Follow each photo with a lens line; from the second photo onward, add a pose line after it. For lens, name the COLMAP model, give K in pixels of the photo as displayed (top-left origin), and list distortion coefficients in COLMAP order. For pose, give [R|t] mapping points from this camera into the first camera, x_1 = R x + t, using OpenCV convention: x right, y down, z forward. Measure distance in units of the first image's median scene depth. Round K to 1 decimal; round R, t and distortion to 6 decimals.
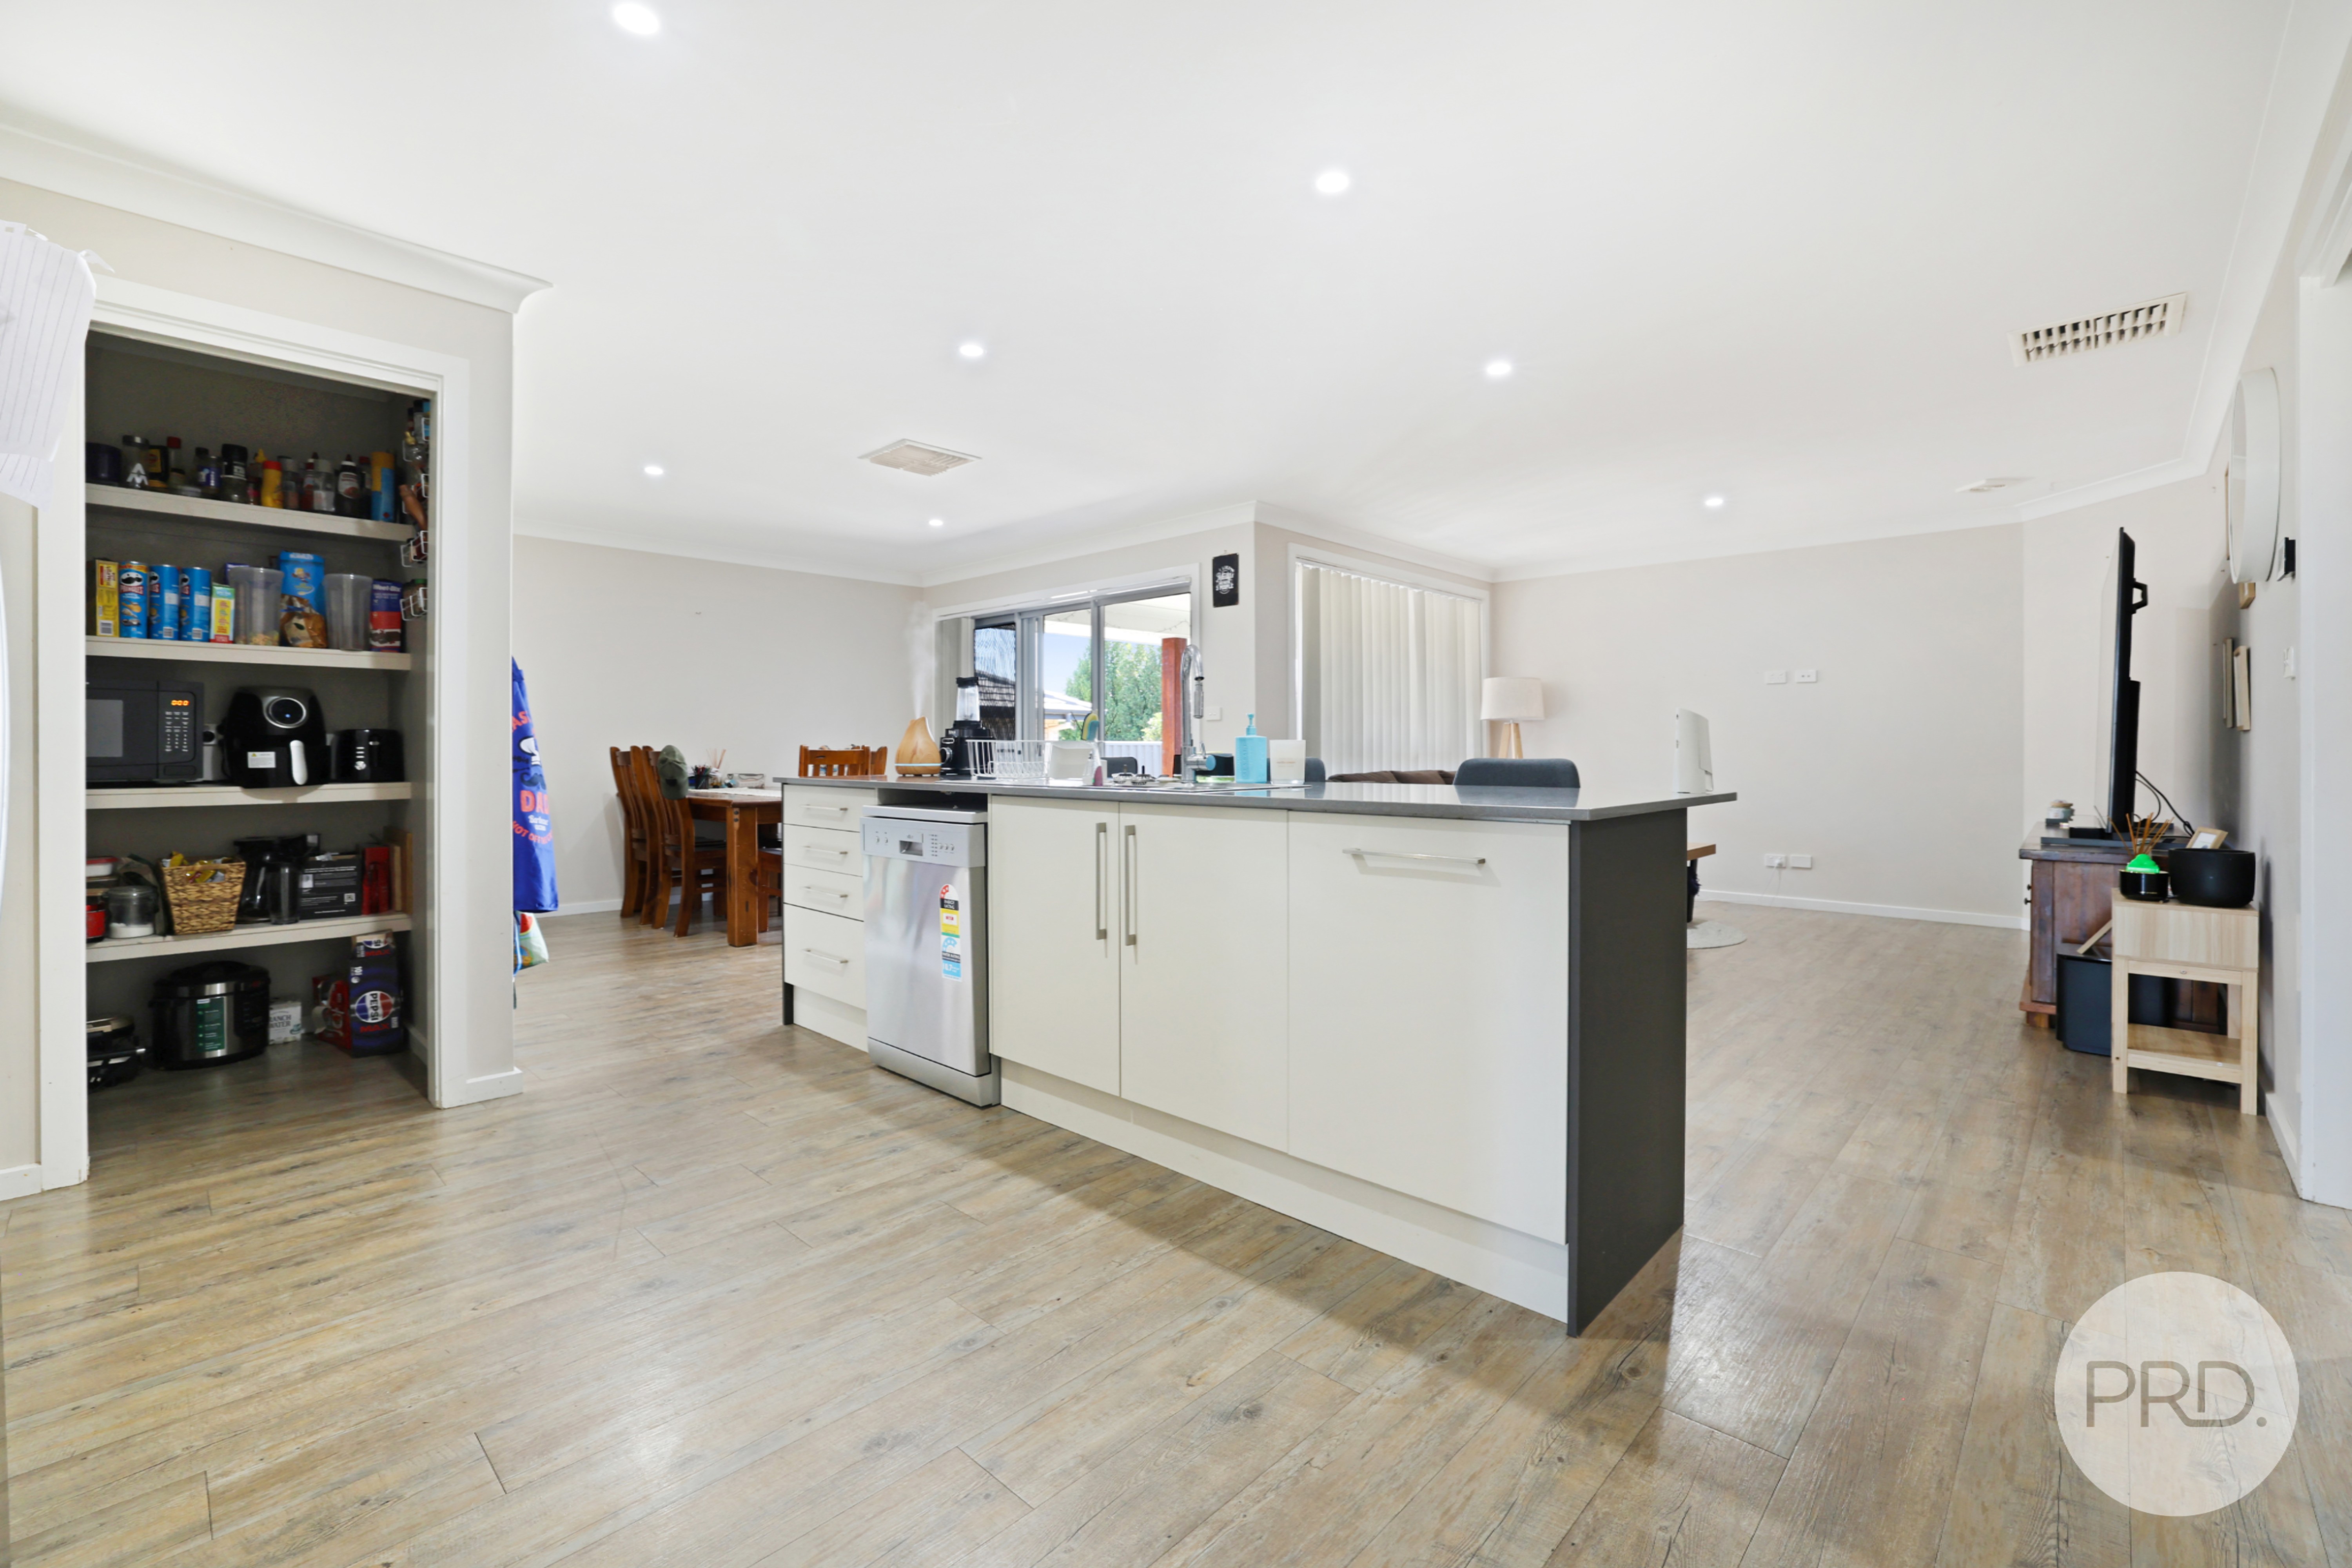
lens RADIAL K [[1016.6, 0, 1163.5], [0, 1016.6, 767.9], [0, 0, 1]] dist [-0.020072, 0.003629]
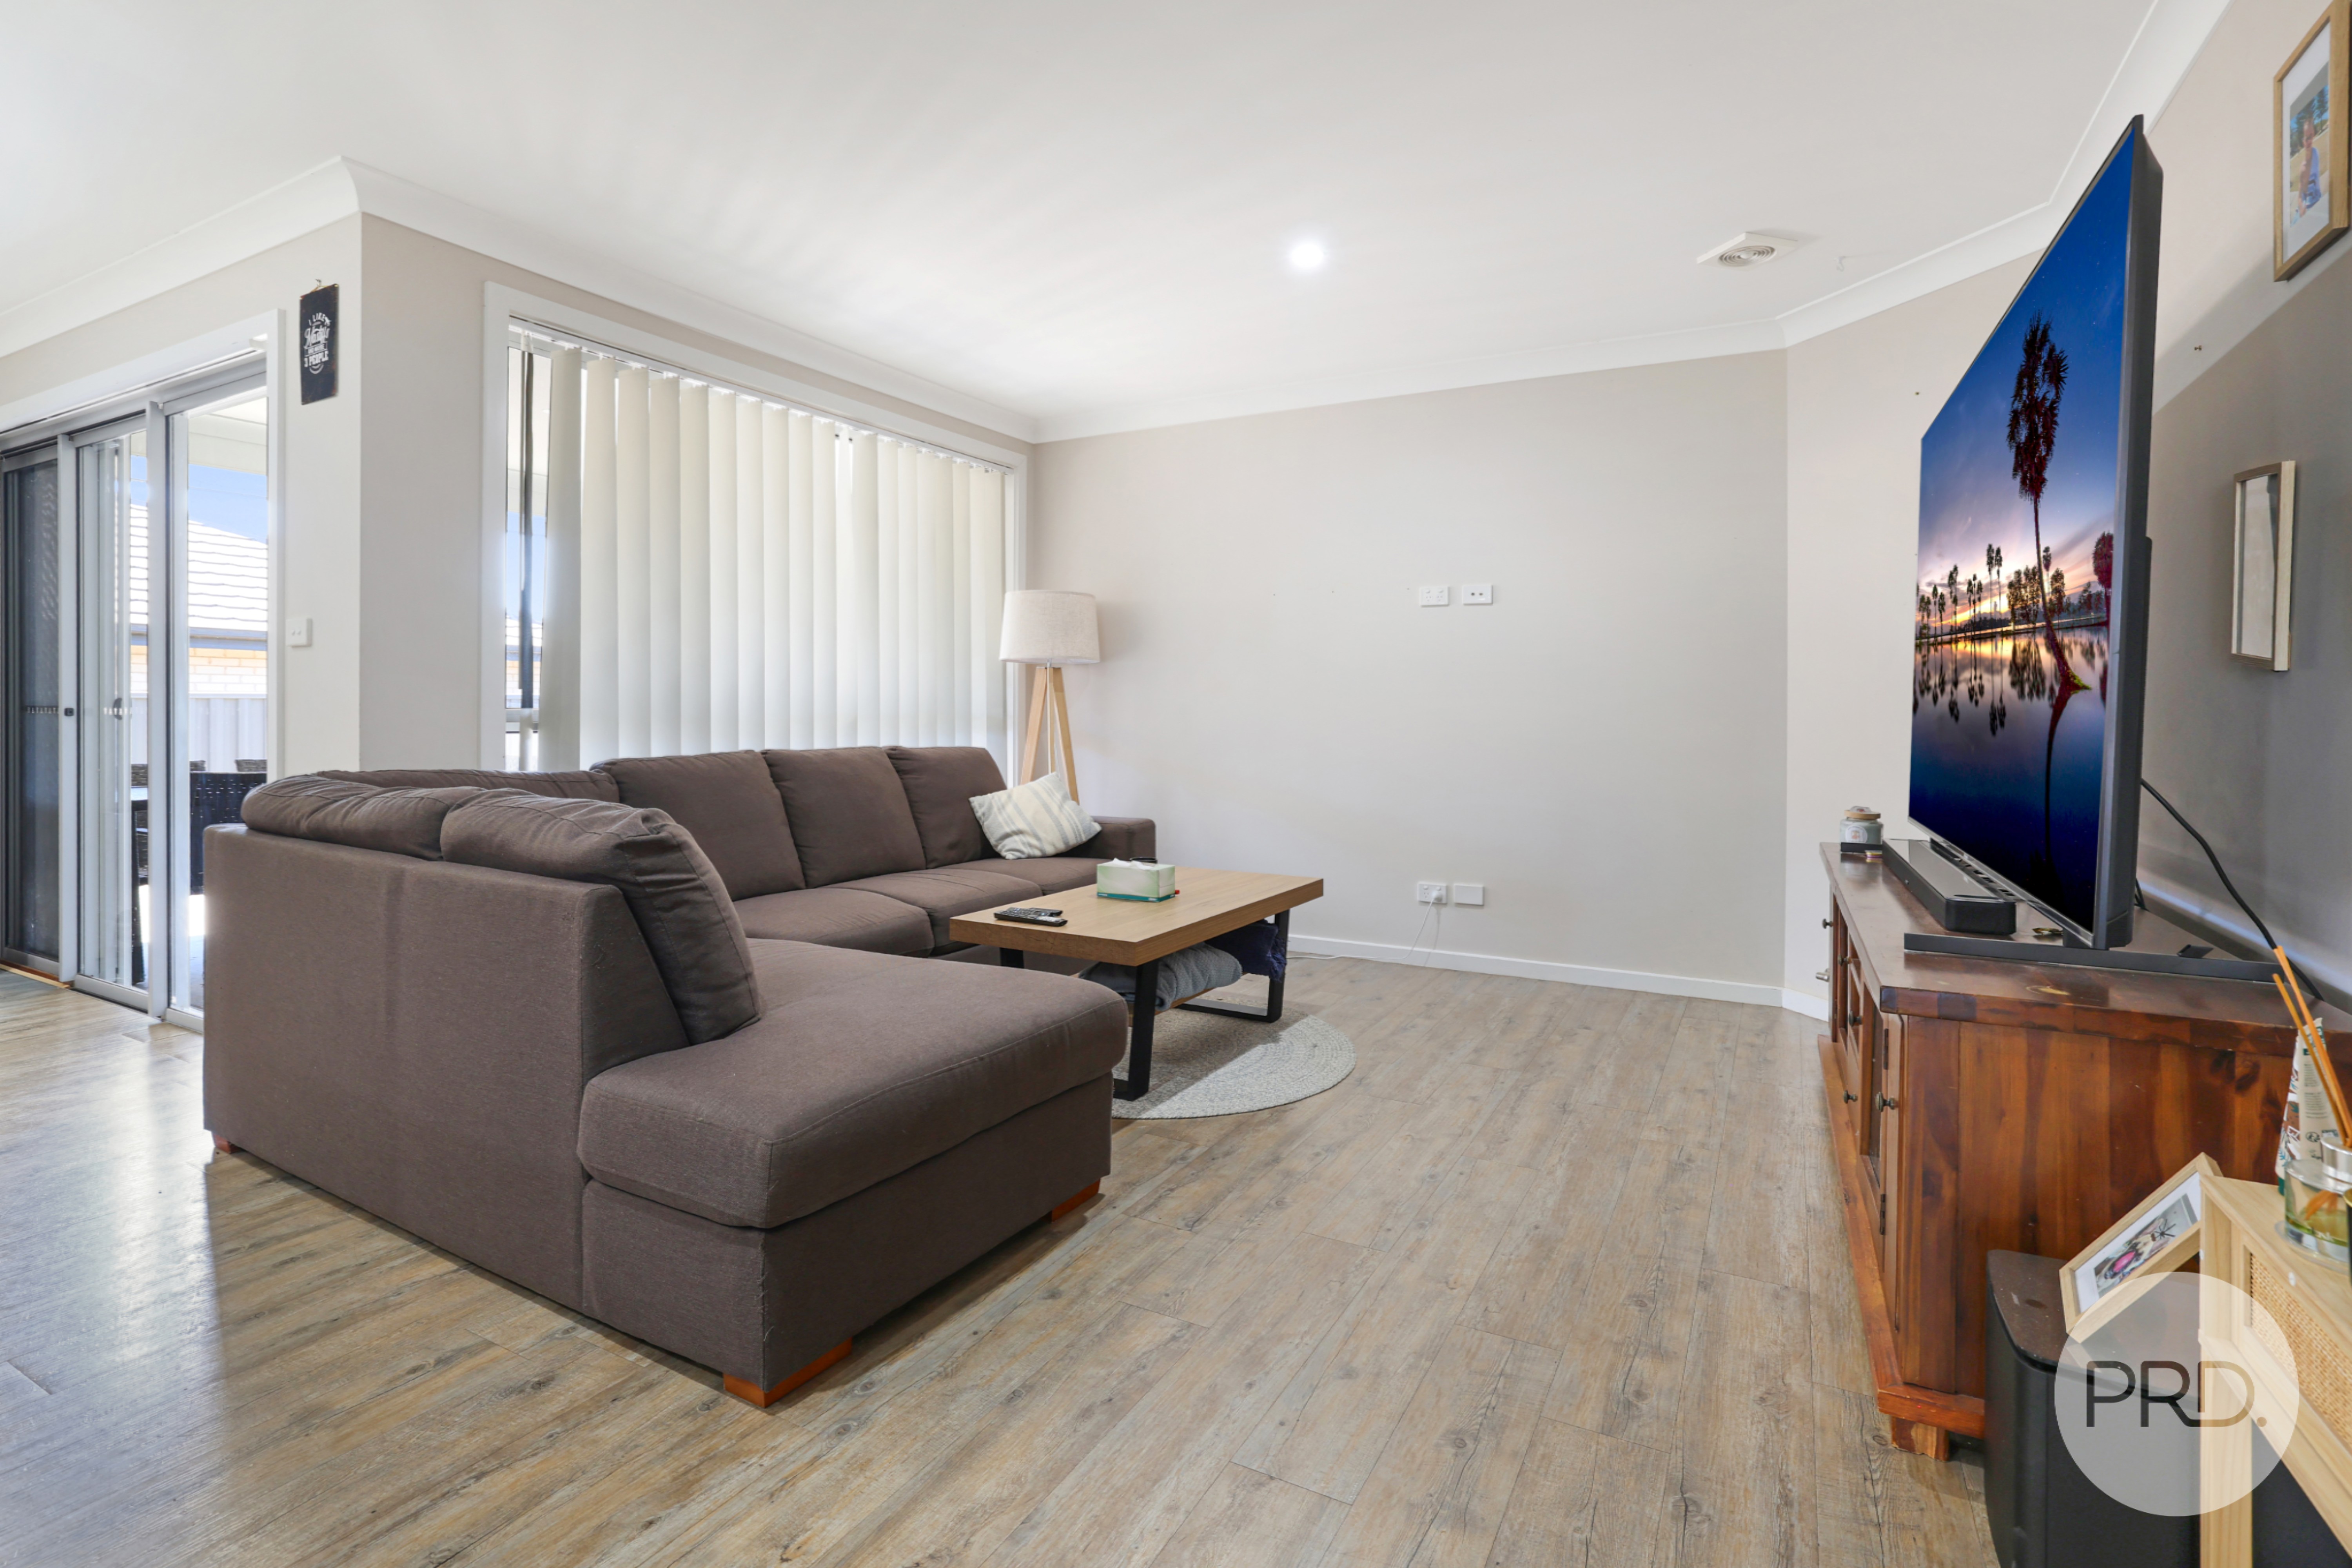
lens RADIAL K [[1148.7, 0, 1147.5], [0, 1148.7, 706.3], [0, 0, 1]] dist [0.001439, 0.000097]
pose [[0.969677, 0.002218, 0.244380, 0.301073], [0.001802, 0.999867, -0.016224, -0.011585], [-0.244384, 0.016173, 0.969544, 0.408860]]
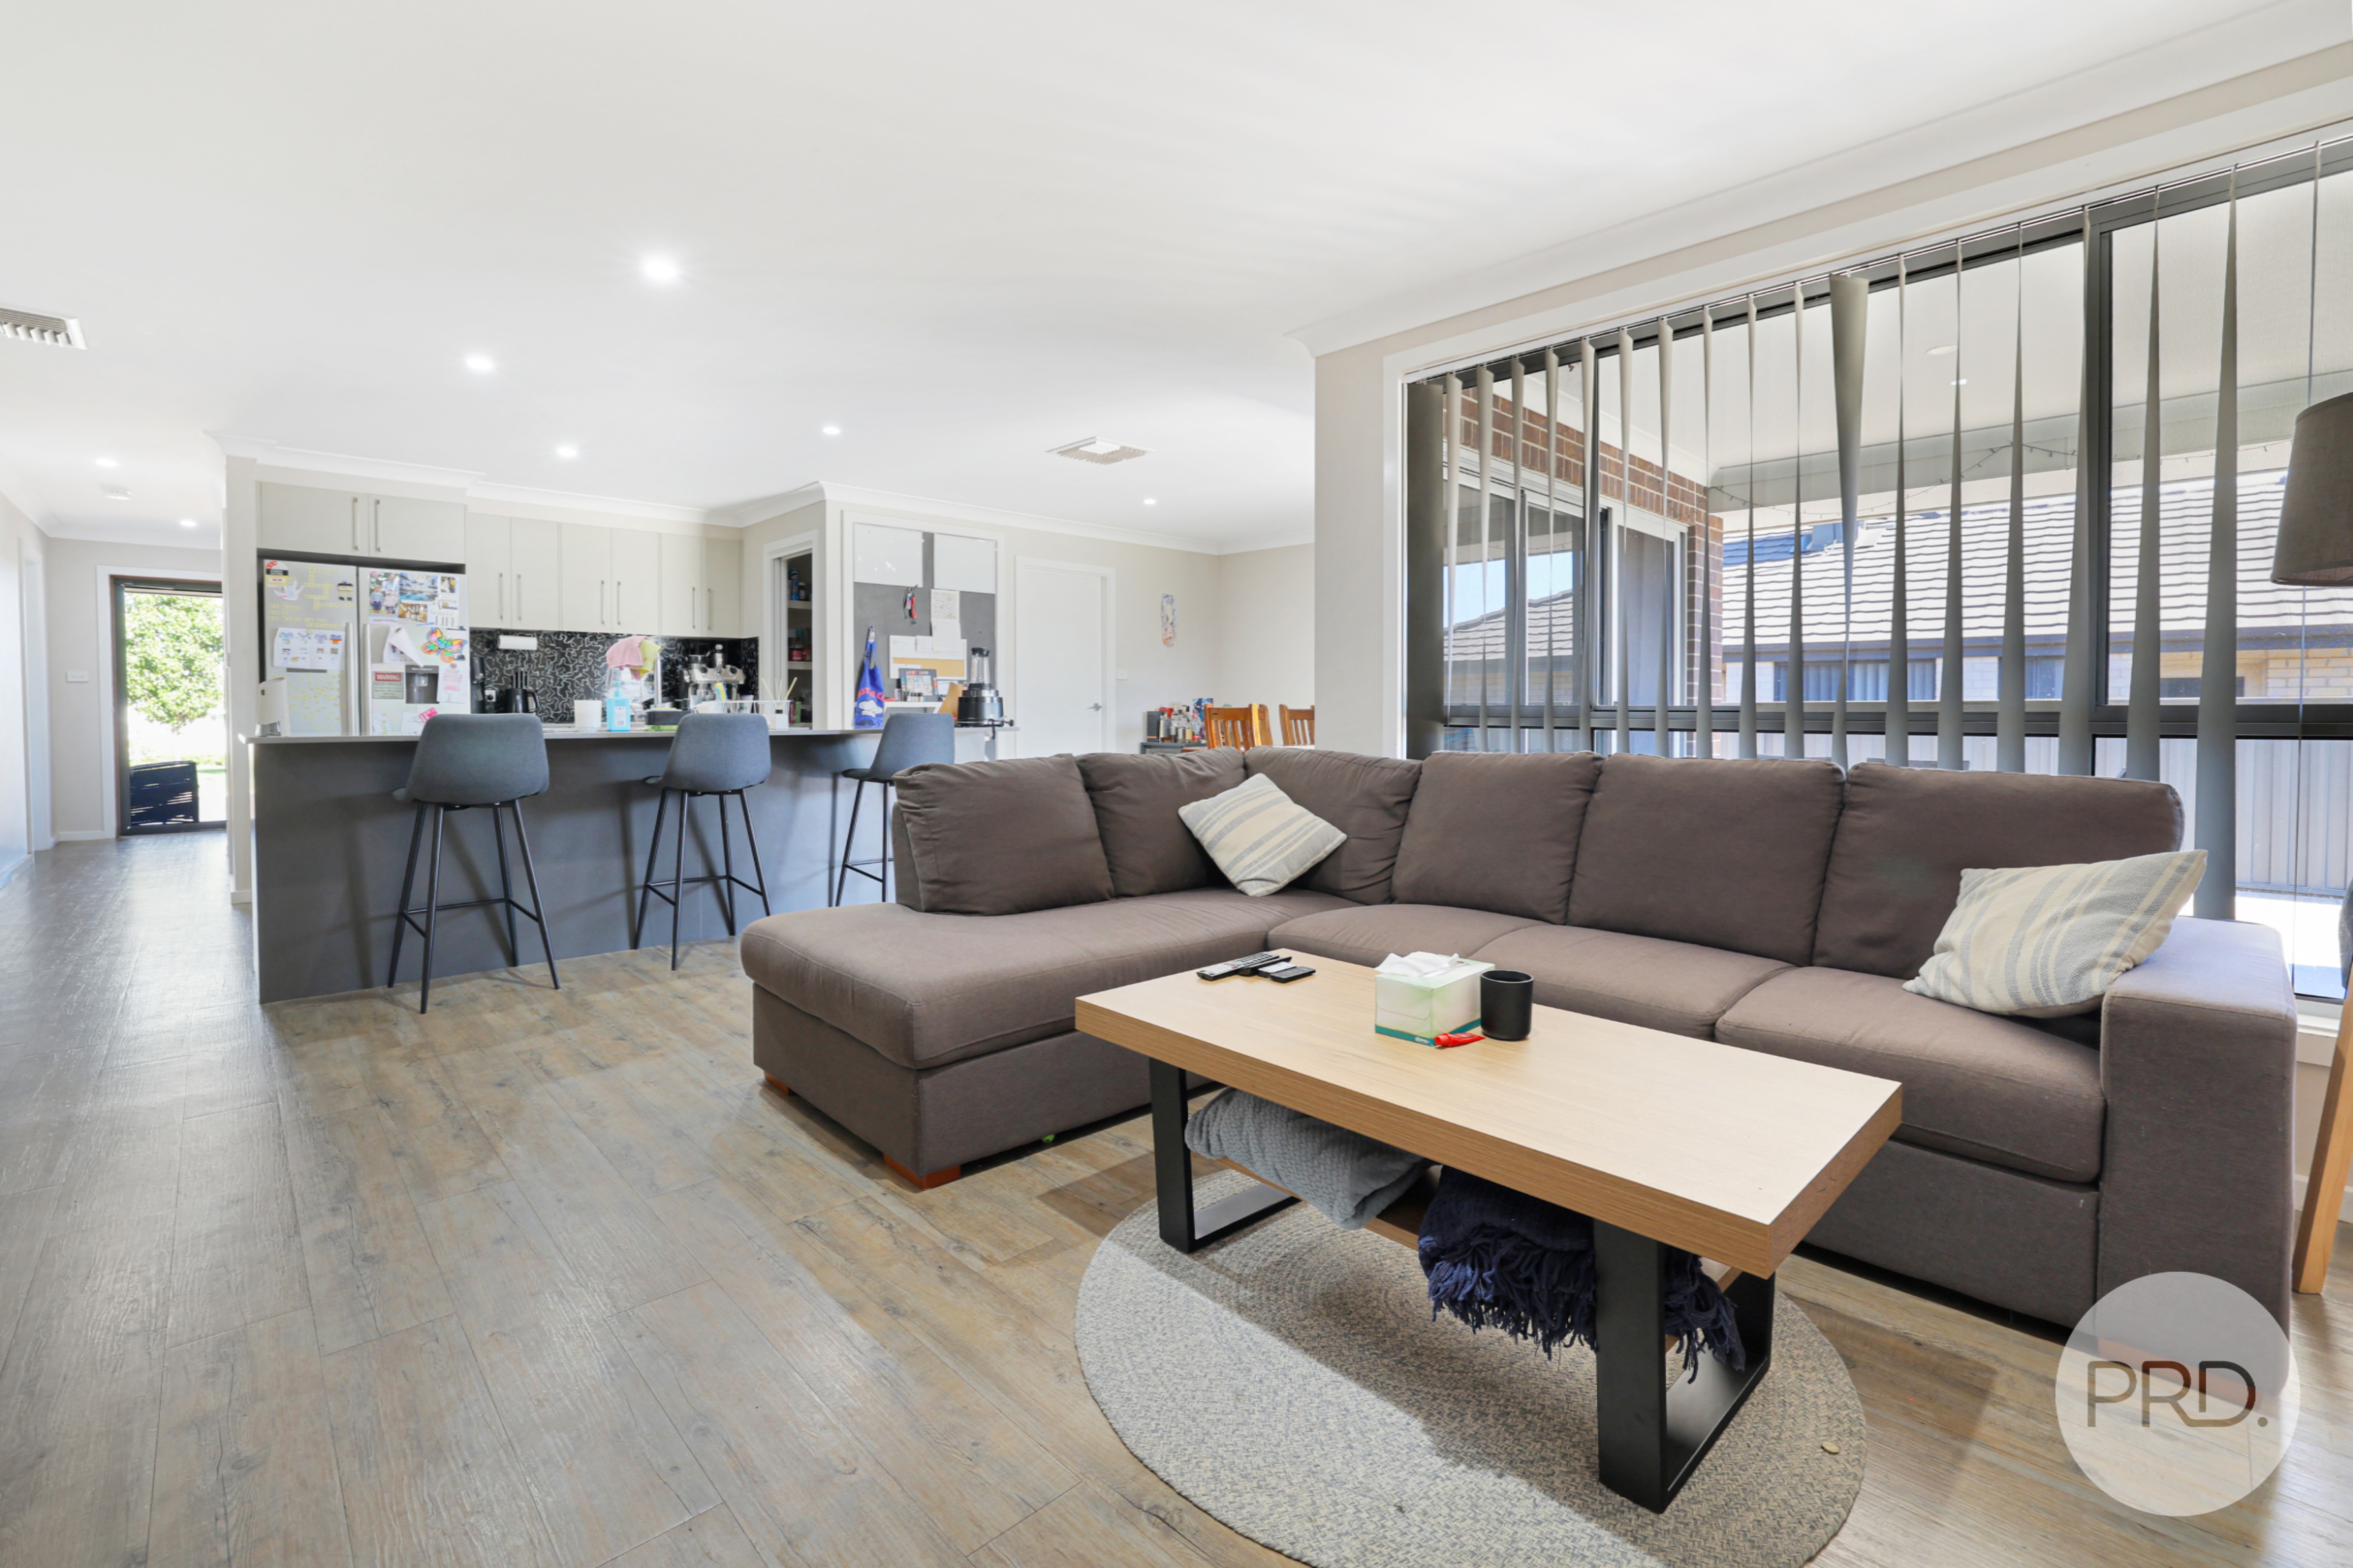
lens RADIAL K [[1017.0, 0, 1150.6], [0, 1017.0, 736.7], [0, 0, 1]] dist [-0.020072, 0.003629]
pose [[-0.045845, 0.026237, -0.998604, 0.744520], [-0.022304, 0.999379, 0.027281, -0.012618], [0.998700, 0.023524, -0.045231, 0.925478]]
